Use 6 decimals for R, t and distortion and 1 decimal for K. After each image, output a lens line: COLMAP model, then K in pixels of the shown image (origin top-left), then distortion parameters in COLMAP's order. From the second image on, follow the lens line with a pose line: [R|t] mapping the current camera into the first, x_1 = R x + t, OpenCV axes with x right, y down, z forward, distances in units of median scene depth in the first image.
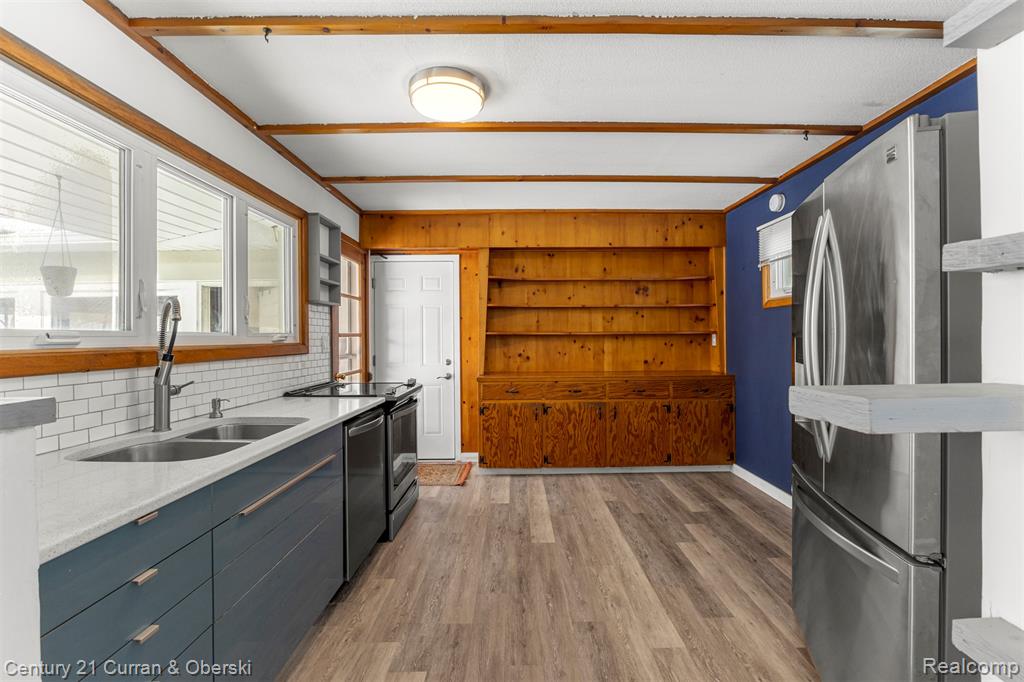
lens RADIAL K [[460.6, 0, 508.9], [0, 460.6, 336.5], [0, 0, 1]] dist [-0.007281, -0.000192]
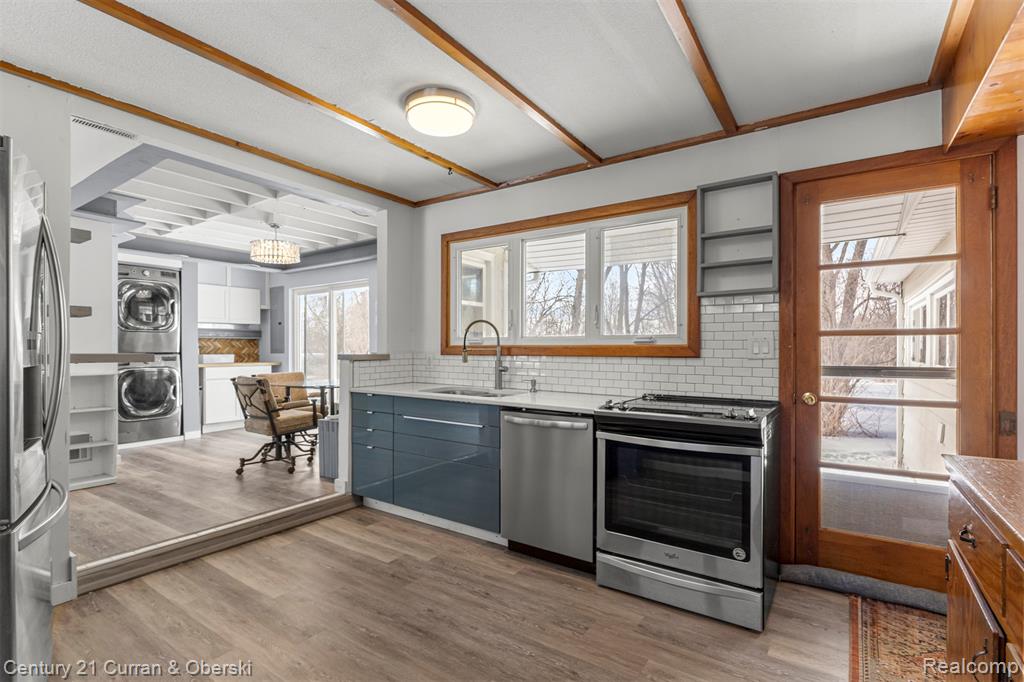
lens RADIAL K [[478.6, 0, 515.9], [0, 478.6, 348.0], [0, 0, 1]] dist [-0.013935, 0.000800]
pose [[-0.555272, 0.005950, -0.831648, 0.394187], [0.006681, 0.999974, 0.002694, 0.012530], [0.831642, -0.004060, -0.555297, 0.995892]]
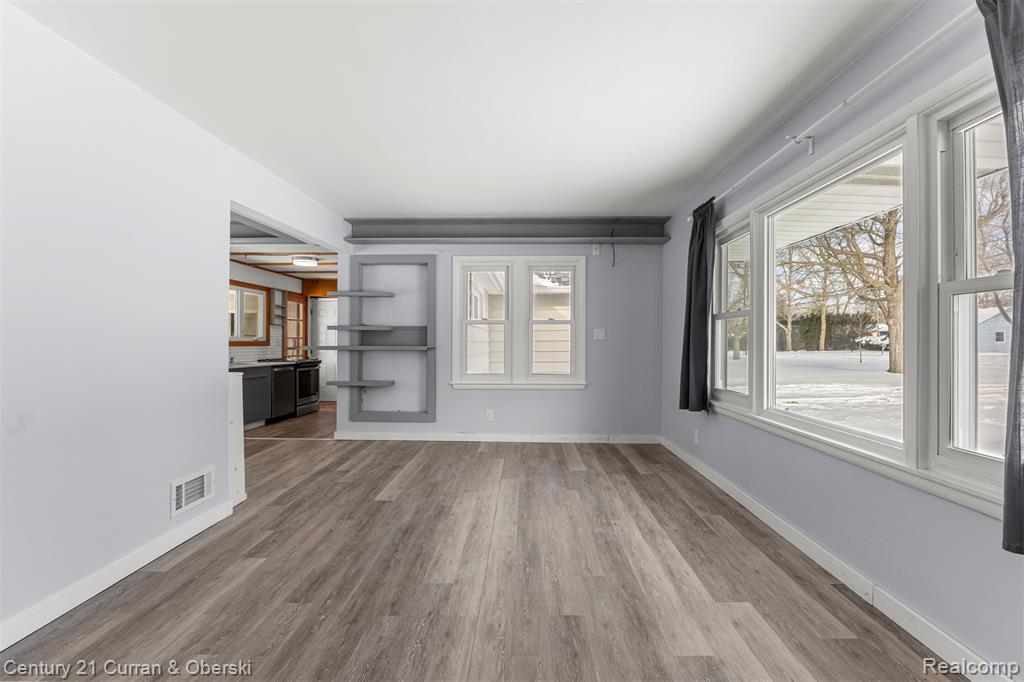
lens RADIAL K [[460.6, 0, 507.5], [0, 460.6, 342.3], [0, 0, 1]] dist [-0.007281, -0.000192]
pose [[0.997006, 0.010377, -0.076623, 0.834255], [-0.010017, 0.999937, 0.005077, -0.004003], [0.076670, -0.004294, 0.997047, -1.105114]]
